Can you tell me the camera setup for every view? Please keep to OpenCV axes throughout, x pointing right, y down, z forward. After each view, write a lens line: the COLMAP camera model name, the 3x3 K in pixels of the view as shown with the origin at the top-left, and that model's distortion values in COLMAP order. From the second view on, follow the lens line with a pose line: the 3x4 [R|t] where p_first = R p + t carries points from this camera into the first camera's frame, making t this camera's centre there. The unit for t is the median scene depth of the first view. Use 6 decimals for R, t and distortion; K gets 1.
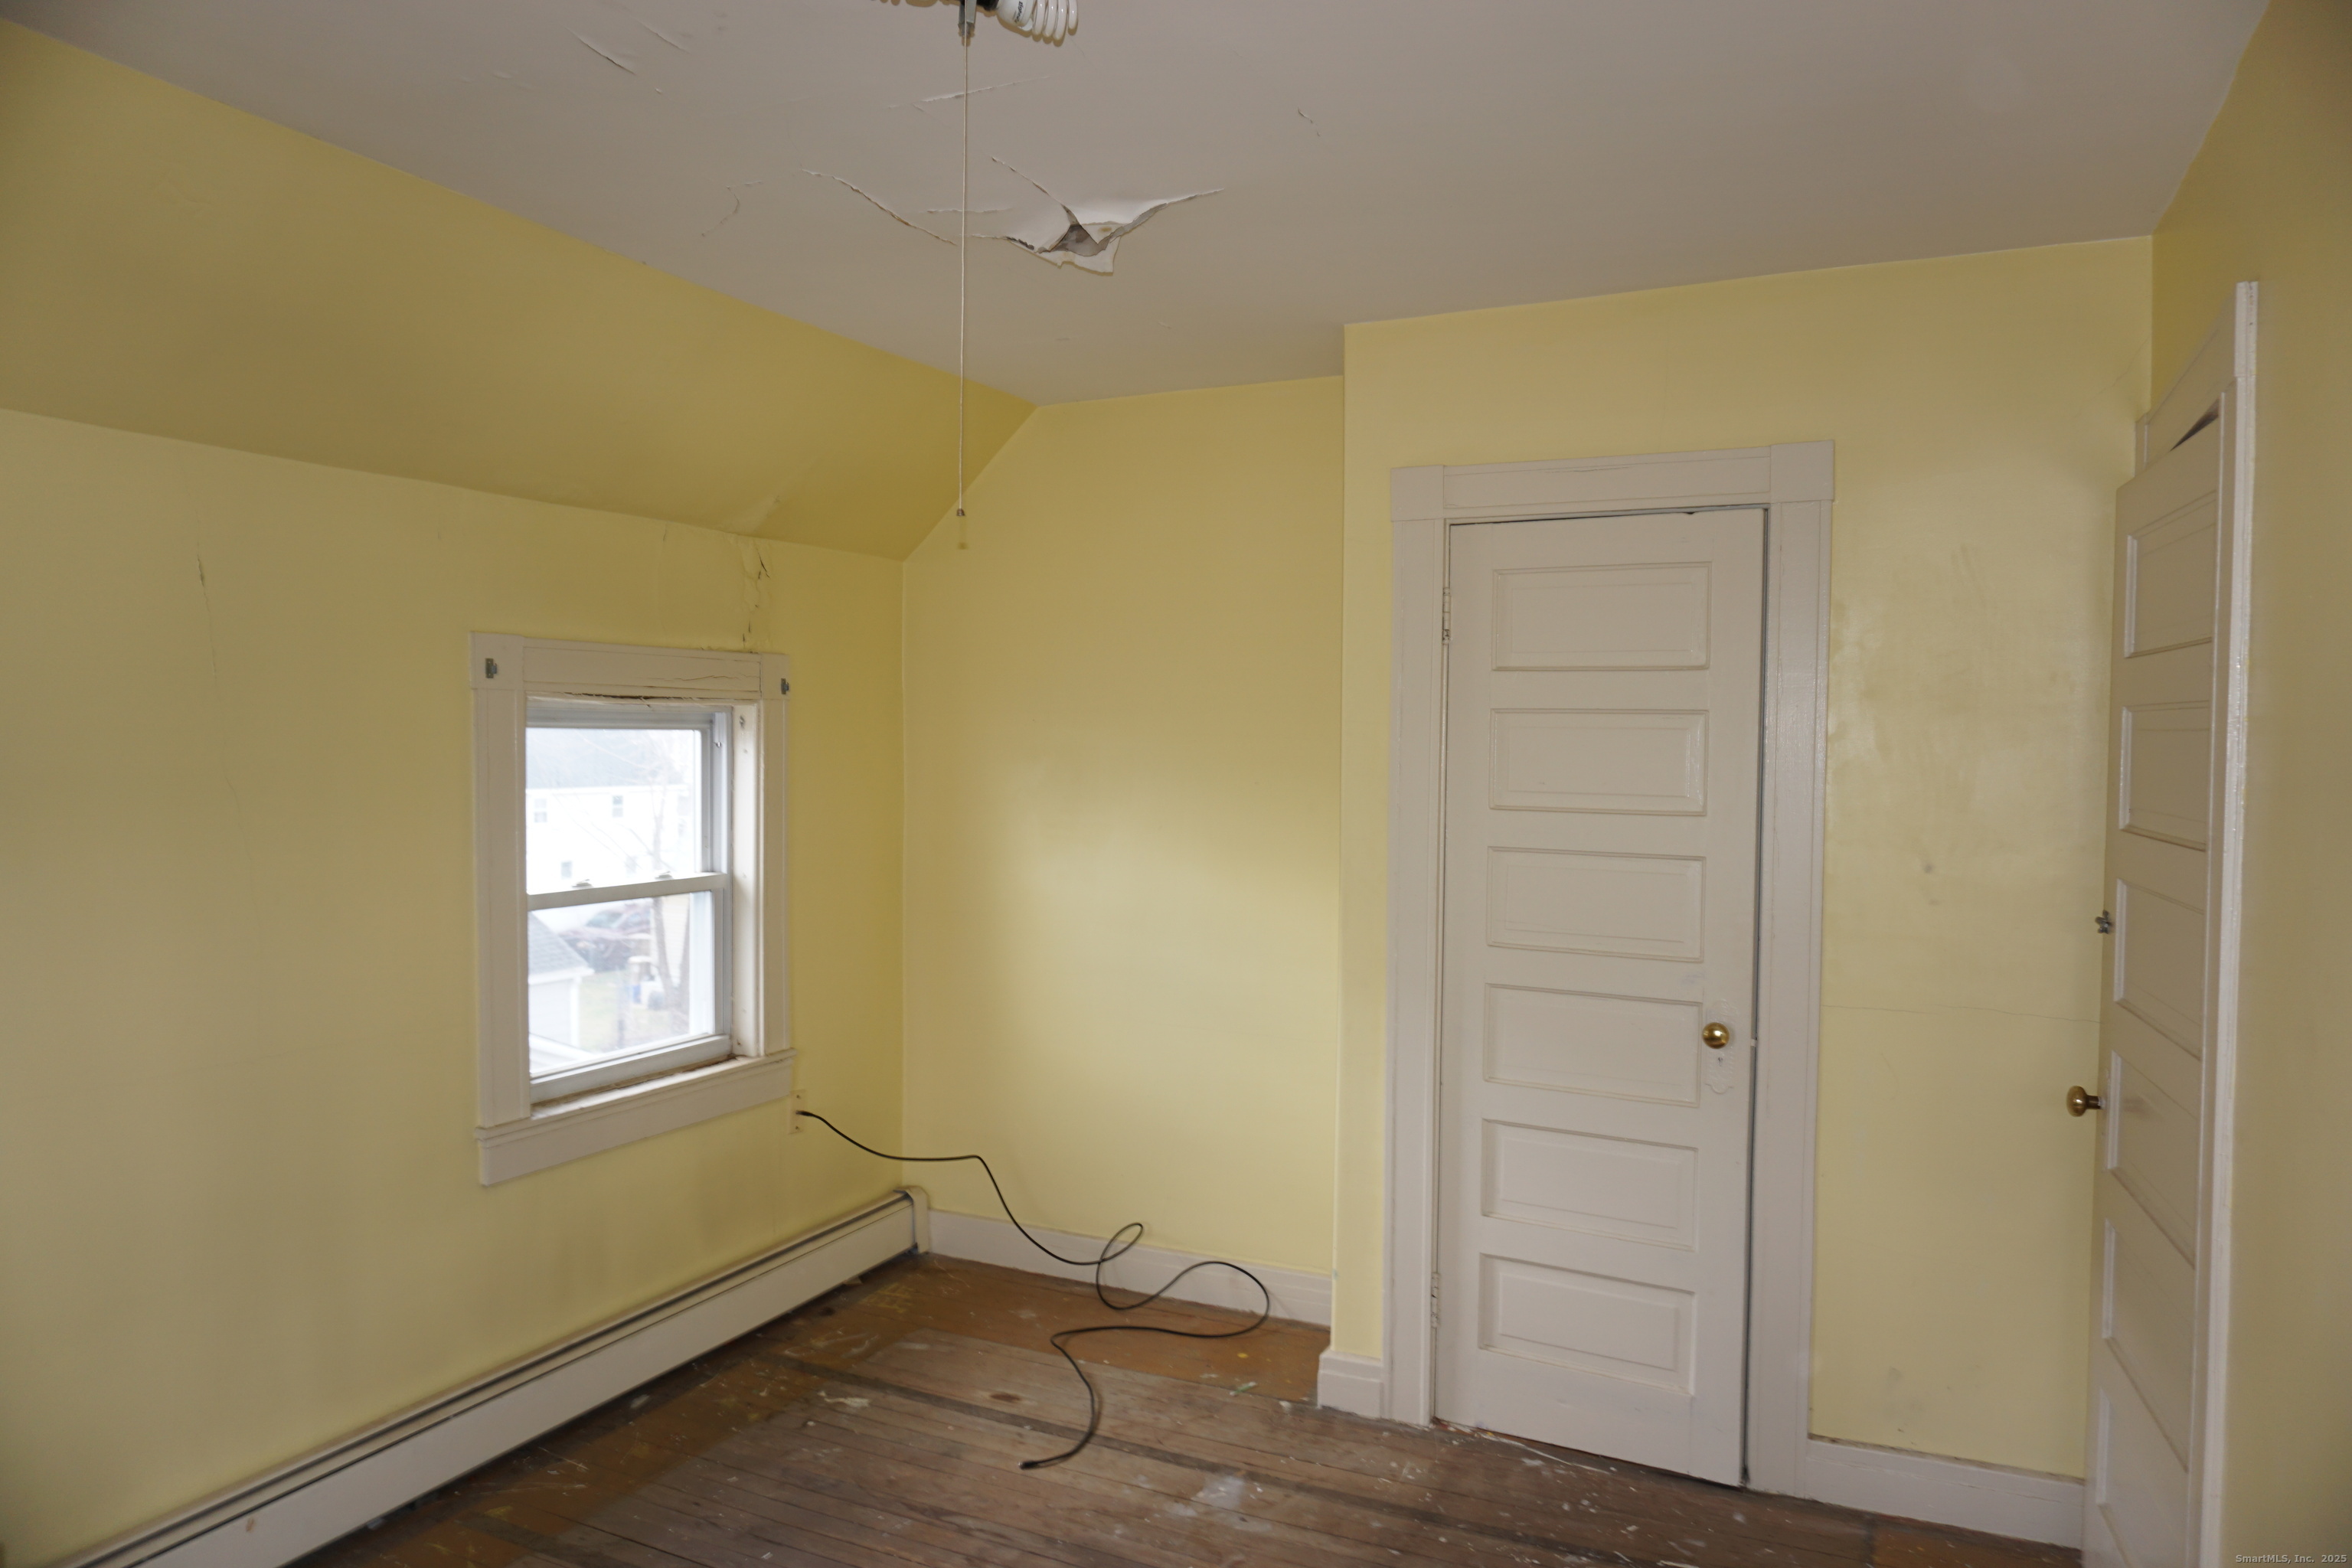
lens RADIAL K [[1590.7, 0, 1165.3], [0, 1590.7, 786.2], [0, 0, 1]] dist [-0.028326, 0.035384]
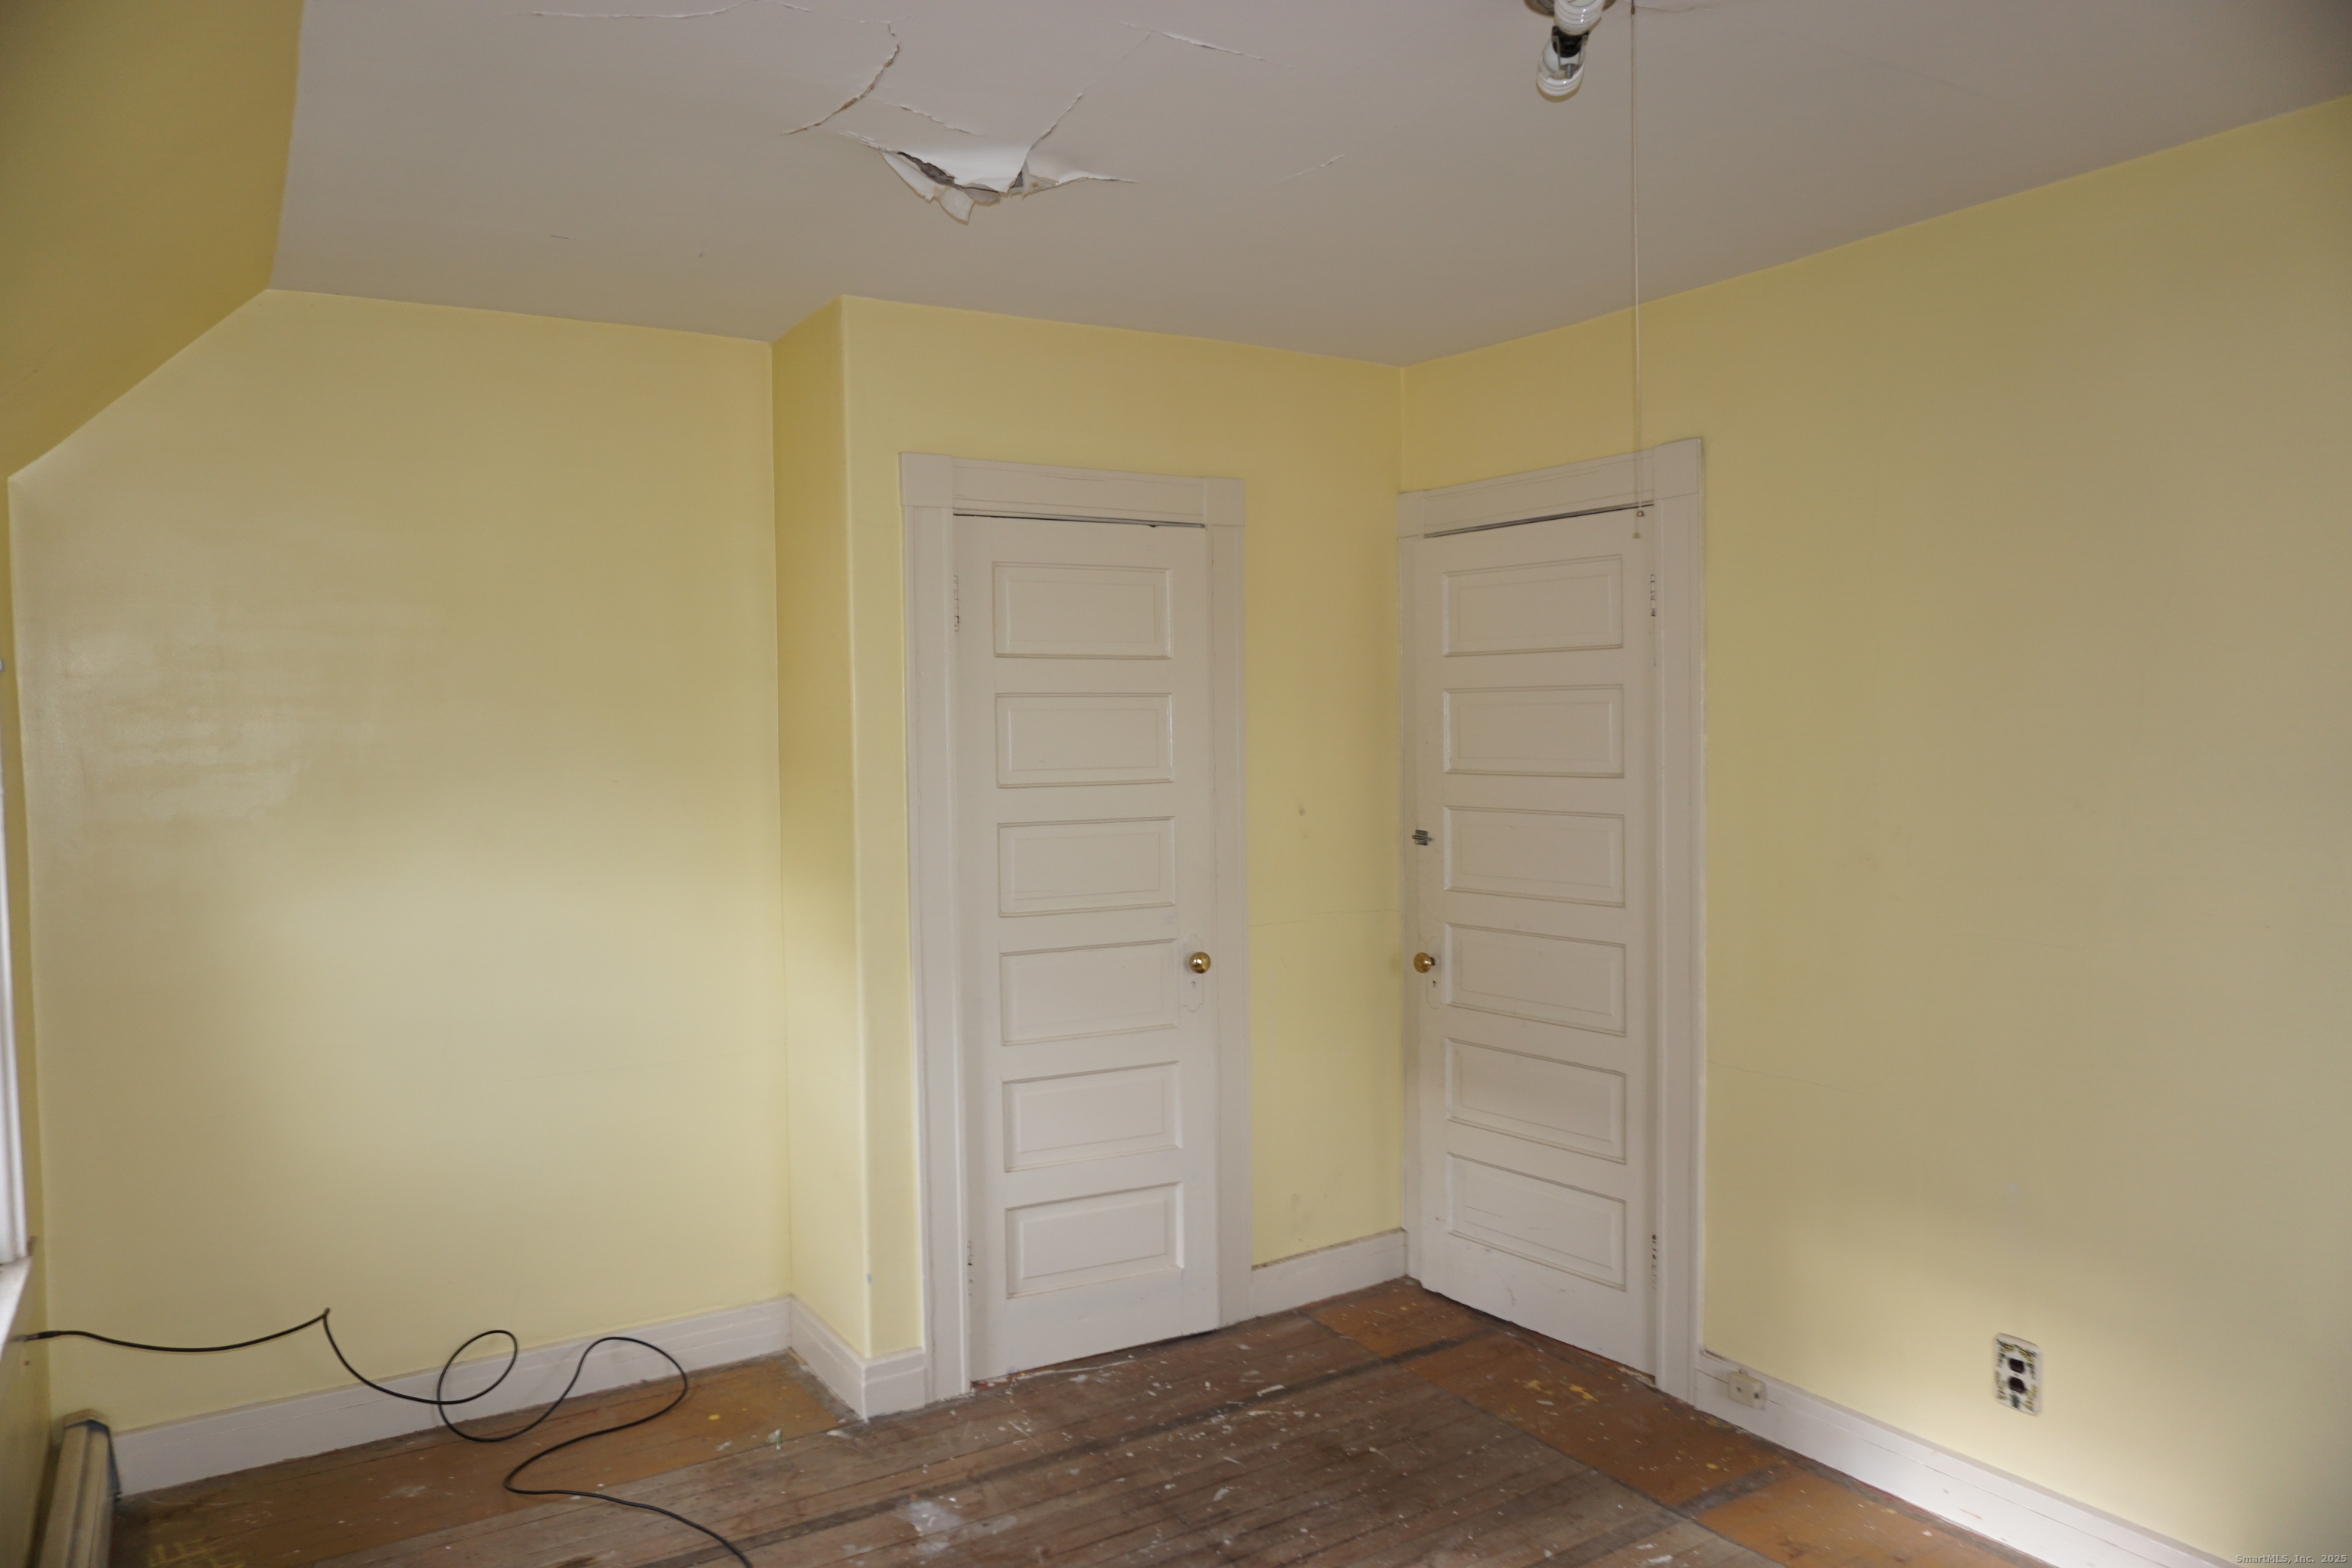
lens RADIAL K [[1590.7, 0, 1163.3], [0, 1590.7, 781.6], [0, 0, 1]] dist [-0.028326, 0.035384]
pose [[0.541900, -0.047570, 0.839096, -0.624012], [0.048751, 0.998495, 0.025122, -0.011079], [-0.839028, 0.027293, 0.543403, 0.333458]]
